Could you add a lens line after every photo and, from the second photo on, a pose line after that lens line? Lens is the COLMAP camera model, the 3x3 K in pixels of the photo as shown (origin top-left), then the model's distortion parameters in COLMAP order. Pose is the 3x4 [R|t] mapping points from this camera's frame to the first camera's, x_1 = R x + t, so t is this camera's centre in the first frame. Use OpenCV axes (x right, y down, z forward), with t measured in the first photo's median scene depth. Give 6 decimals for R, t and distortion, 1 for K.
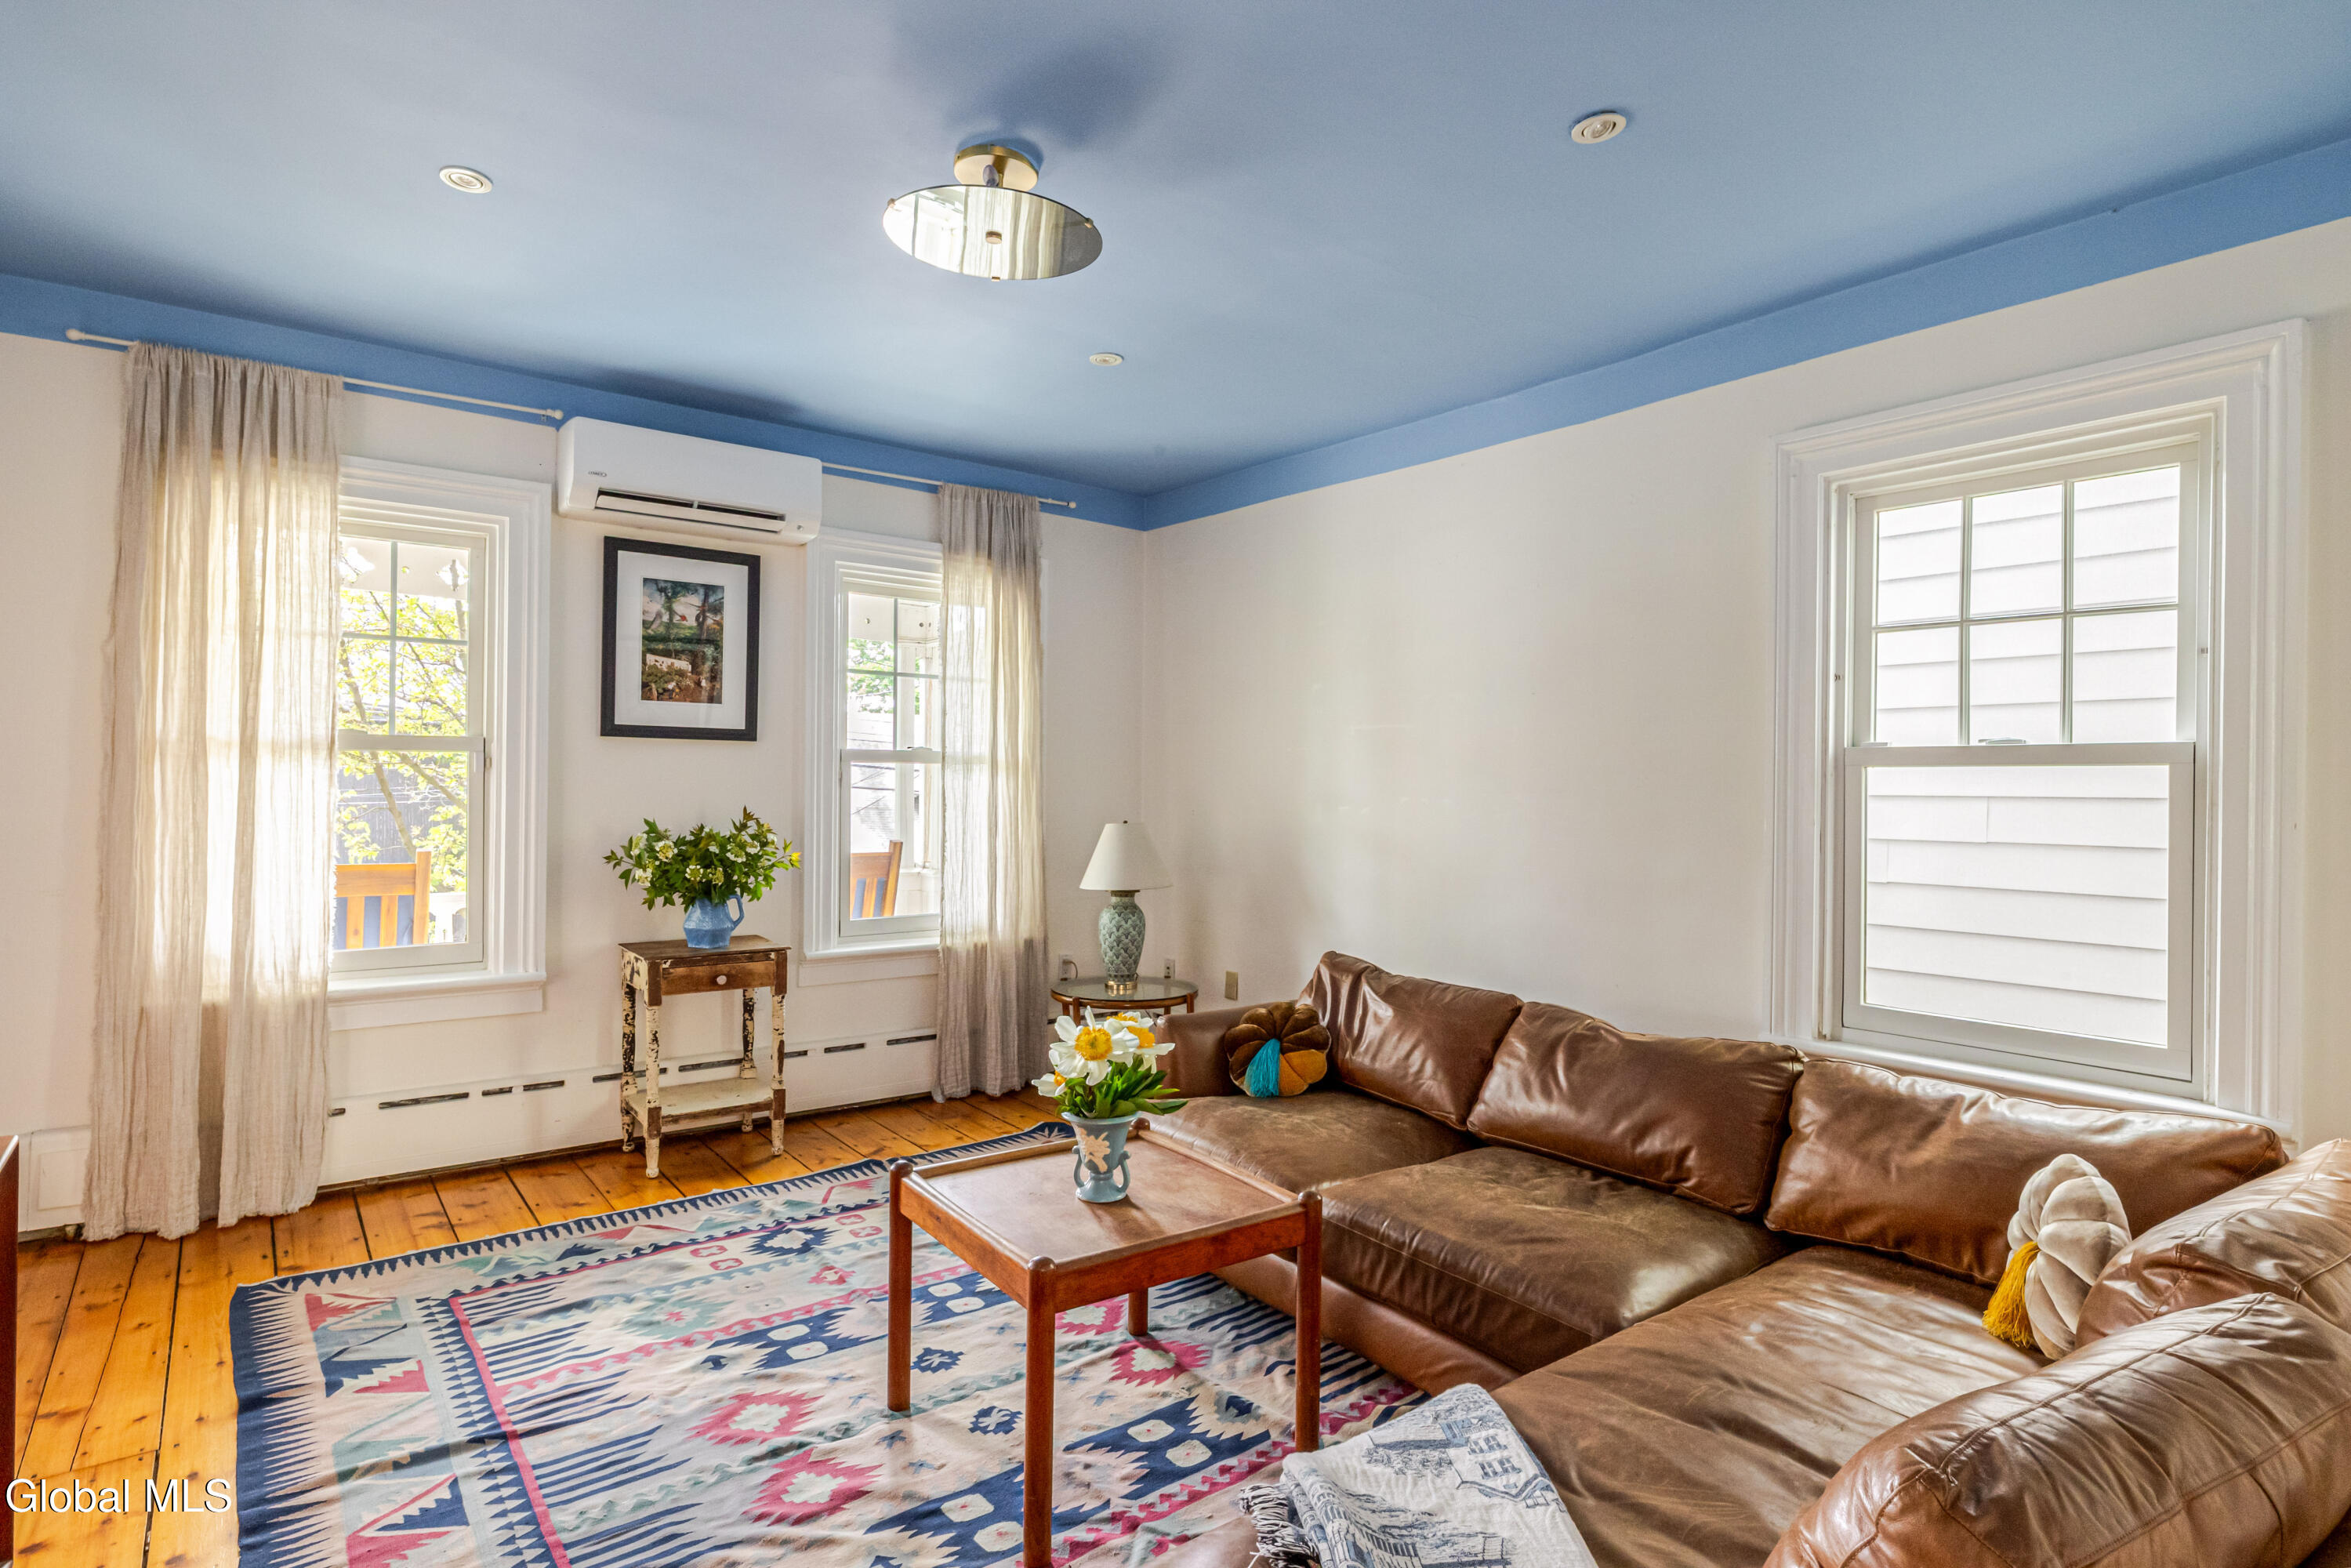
lens RADIAL K [[1222.0, 0, 1173.1], [0, 1222.0, 782.5], [0, 0, 1]] dist [-0.004617, -0.000789]
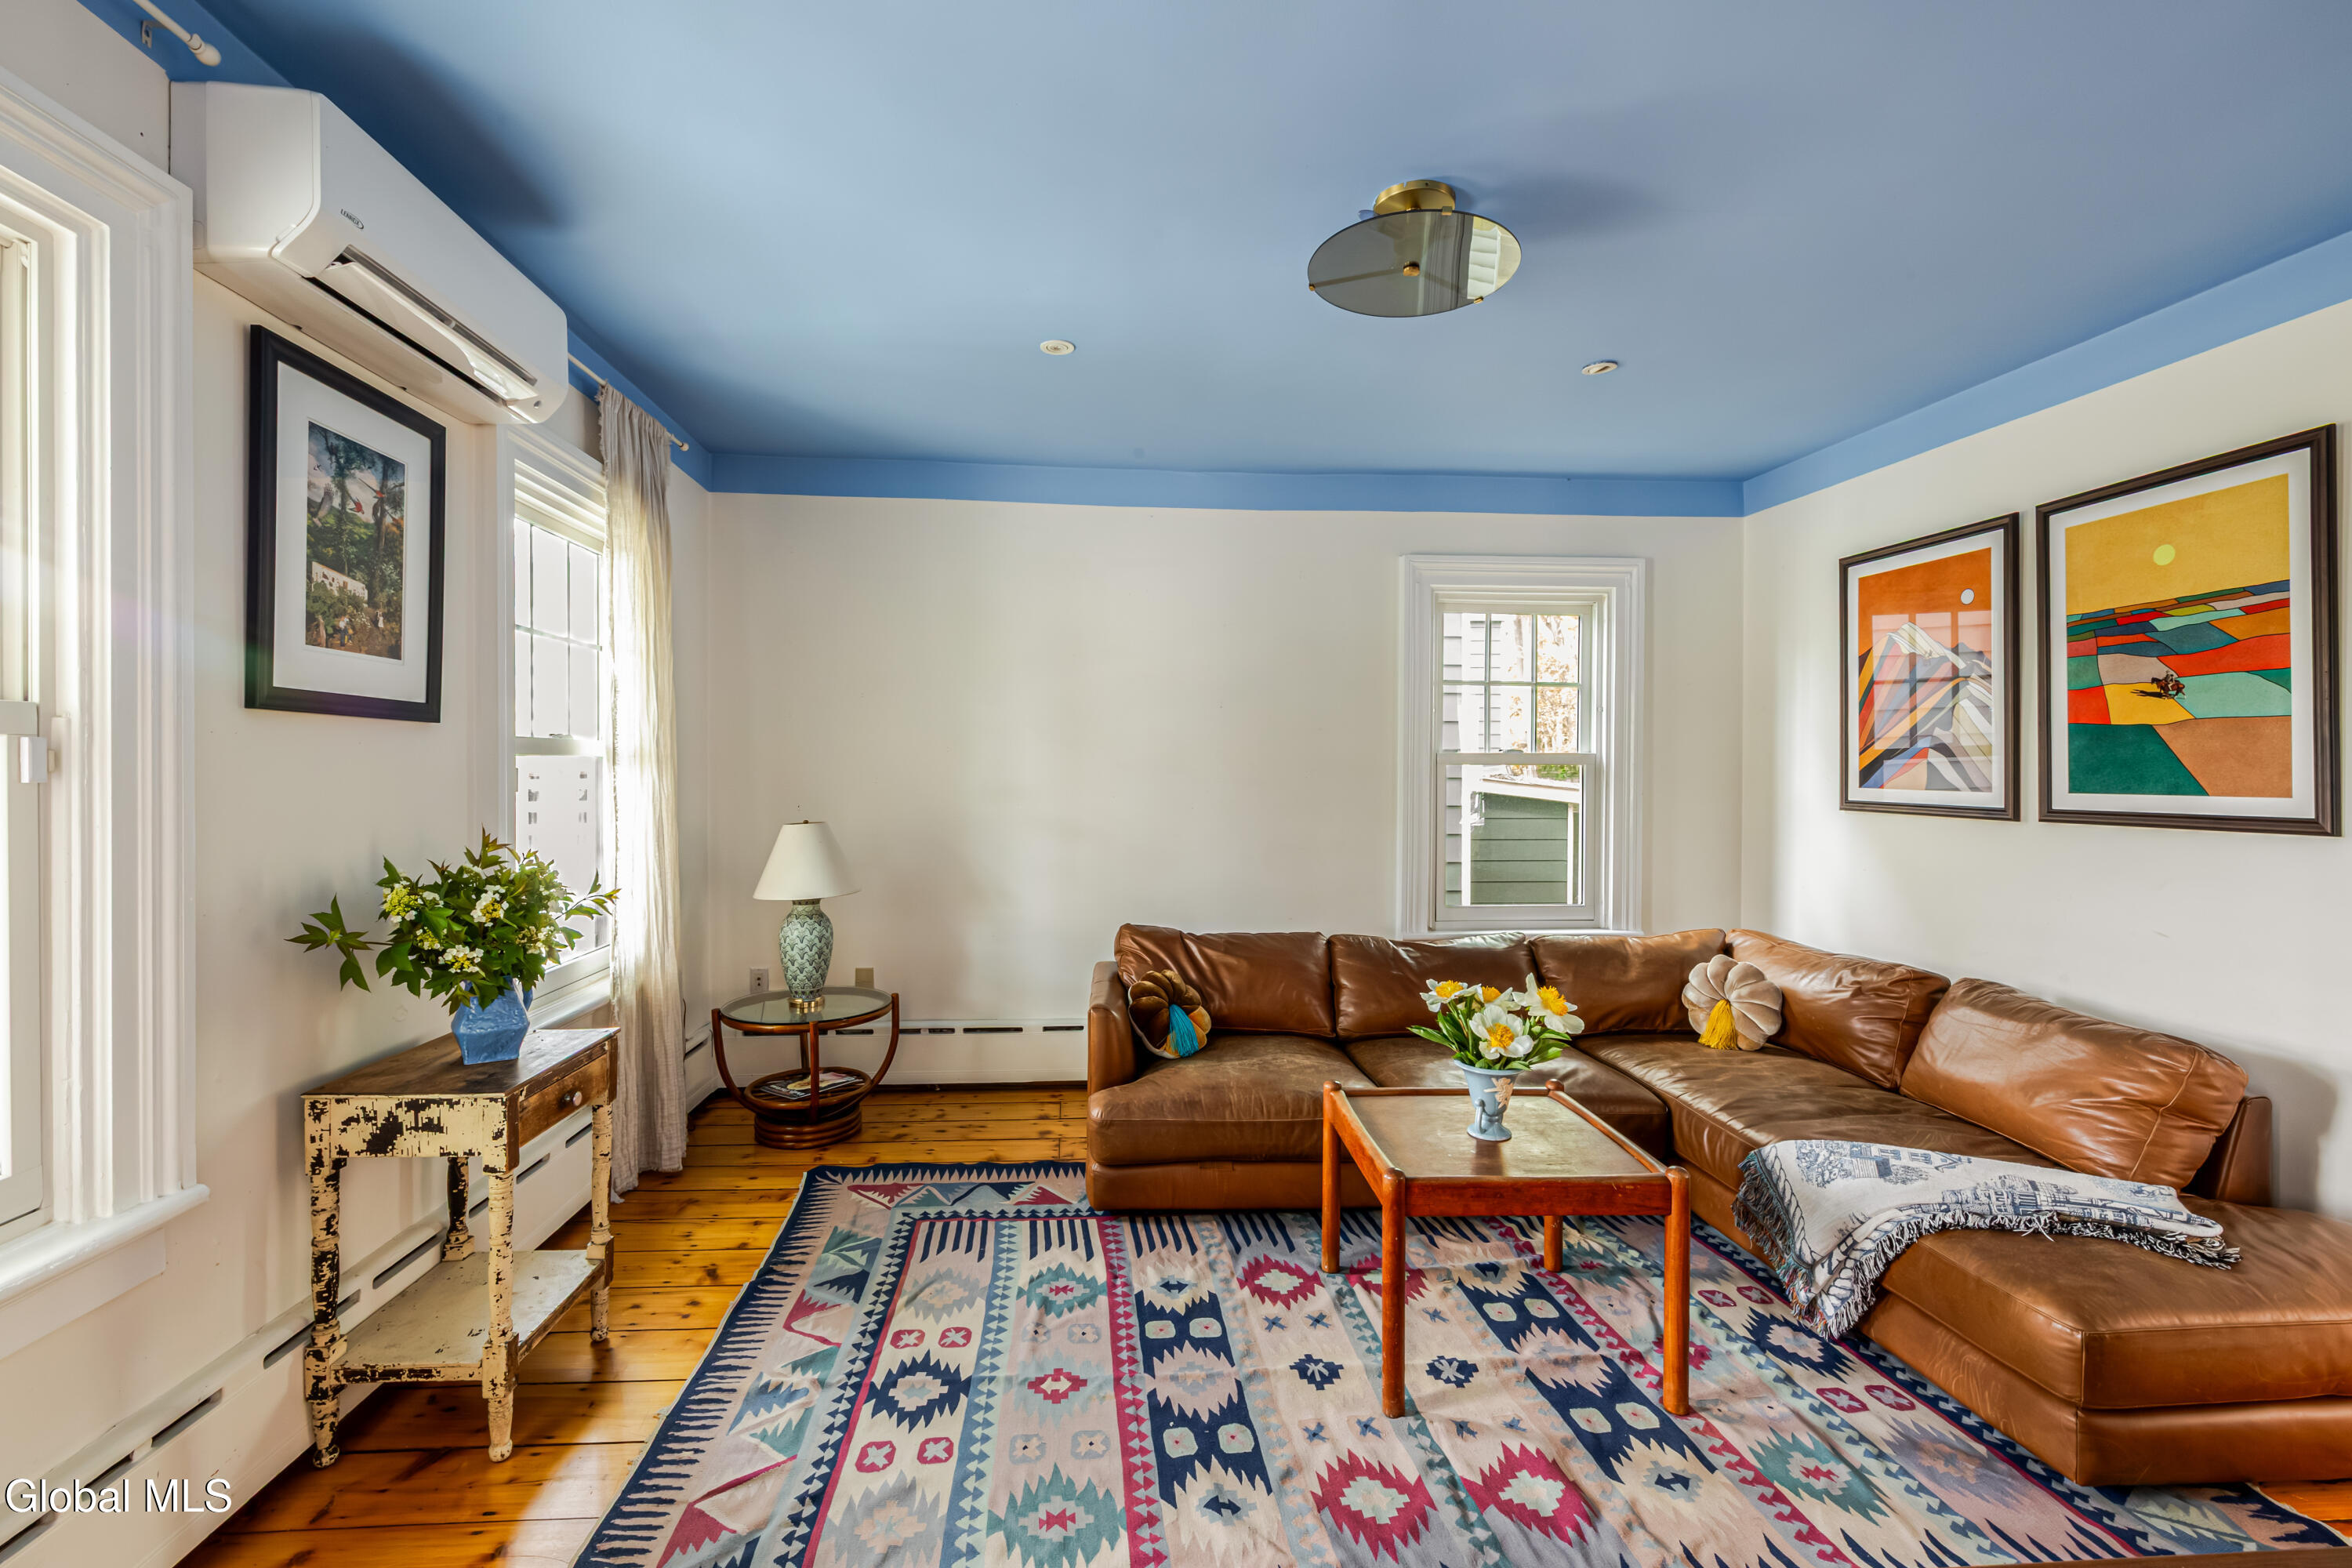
lens RADIAL K [[1018.6, 0, 1166.3], [0, 1018.6, 775.1], [0, 0, 1]] dist [0.002069, 0.000051]
pose [[0.538783, -0.013015, 0.842344, -0.613680], [0.002174, 0.999899, 0.014059, -0.014253], [-0.842442, -0.005744, 0.538756, 0.425736]]
